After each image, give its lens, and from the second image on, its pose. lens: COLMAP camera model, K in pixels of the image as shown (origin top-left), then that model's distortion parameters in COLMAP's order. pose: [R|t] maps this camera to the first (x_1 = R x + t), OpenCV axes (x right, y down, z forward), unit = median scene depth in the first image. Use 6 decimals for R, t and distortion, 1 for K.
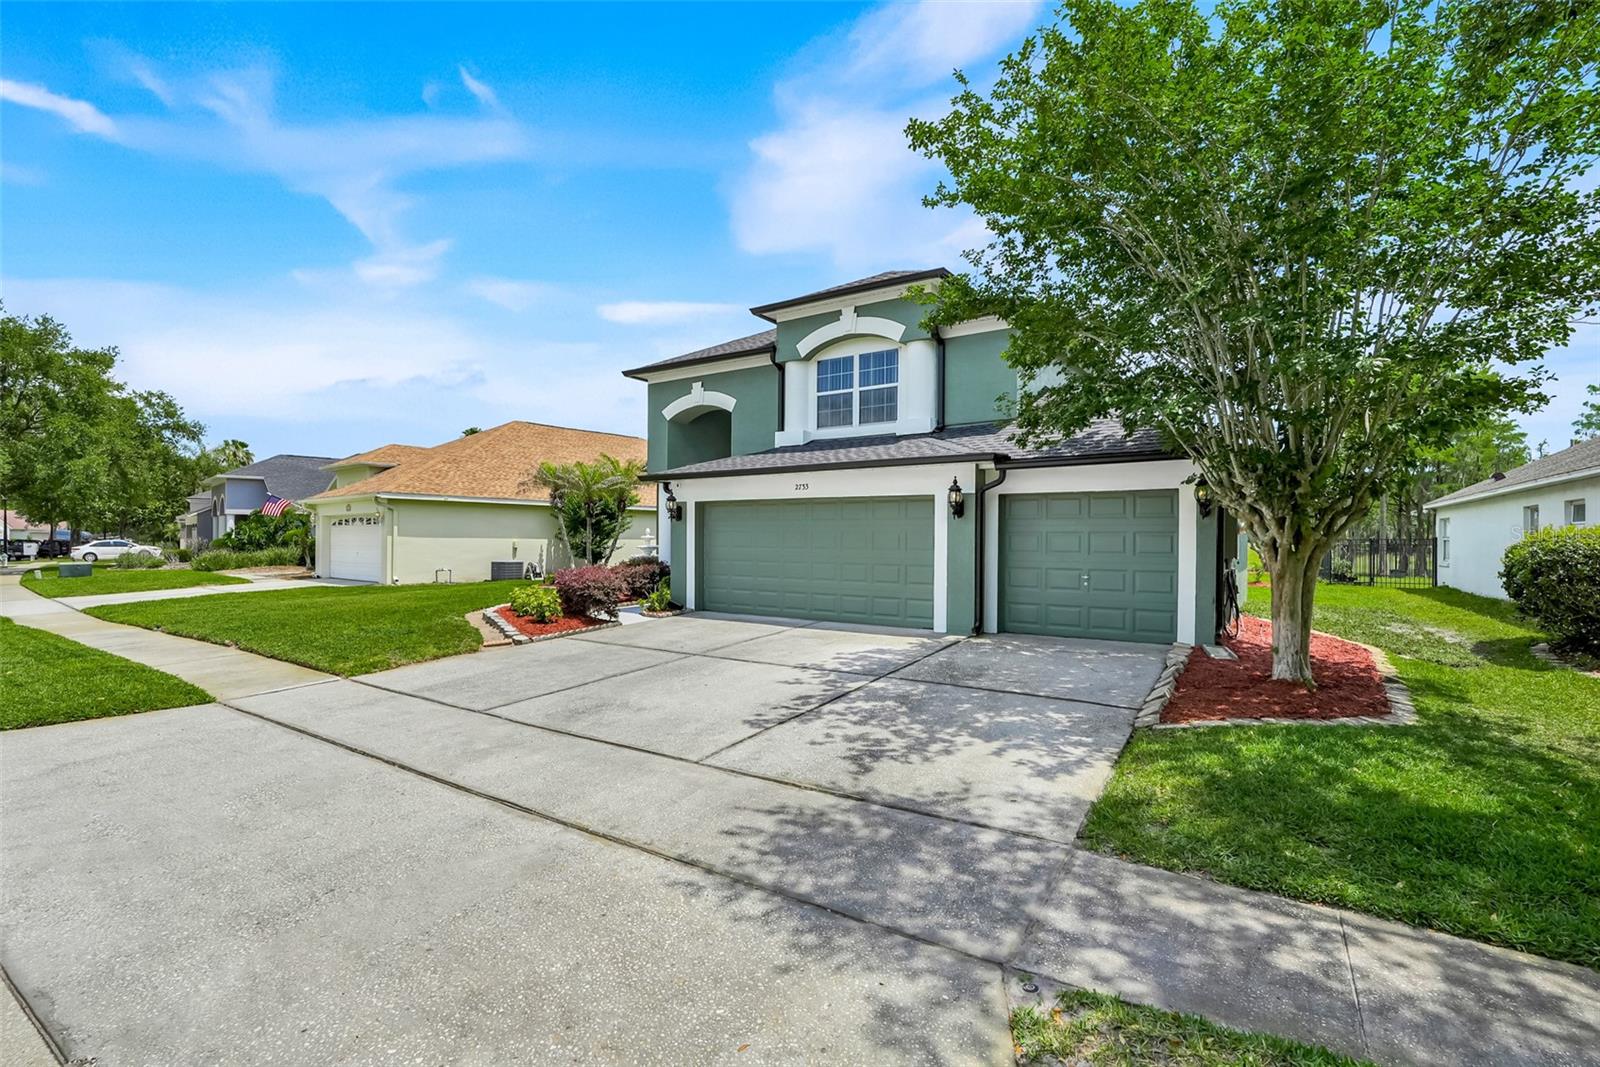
lens RADIAL K [[707.9, 0, 800.0], [0, 707.9, 533.5], [0, 0, 1]] dist [-0.000958, 0.000332]
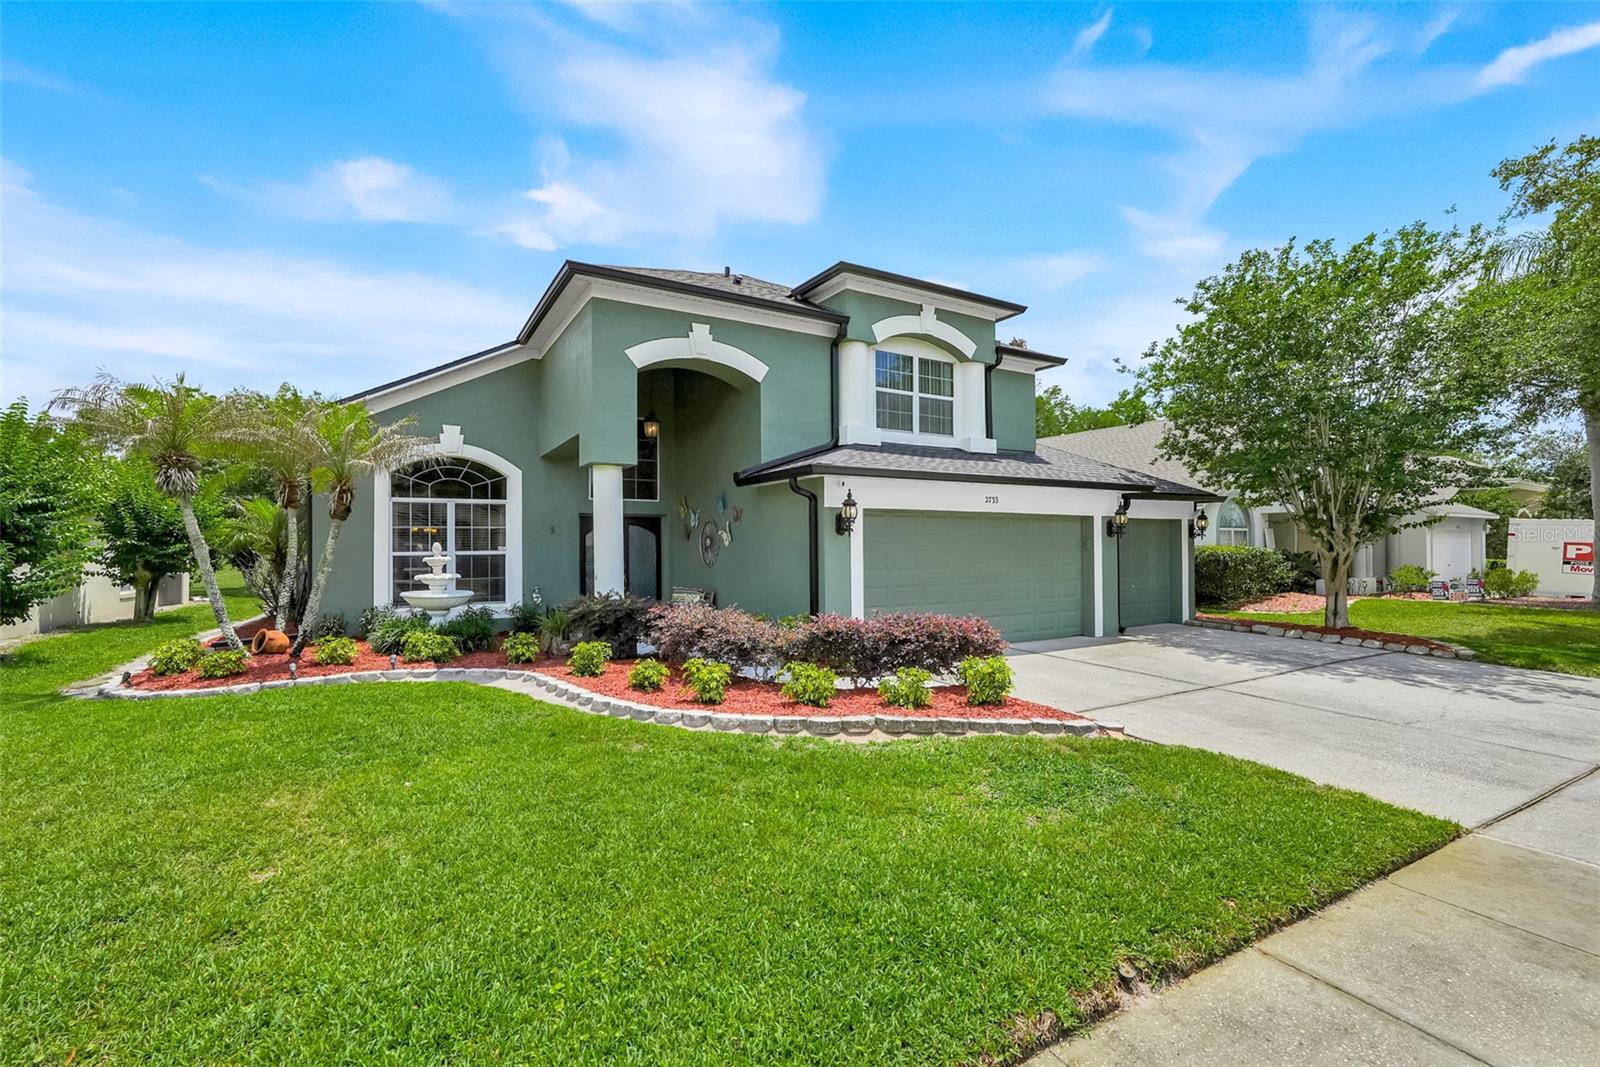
lens RADIAL K [[707.9, 0, 800.0], [0, 707.9, 533.5], [0, 0, 1]] dist [-0.000958, 0.000332]
pose [[0.434844, 0.010038, 0.900450, -0.817874], [0.004423, 0.999902, -0.013283, -0.010864], [-0.900495, 0.009758, 0.434757, 0.740909]]
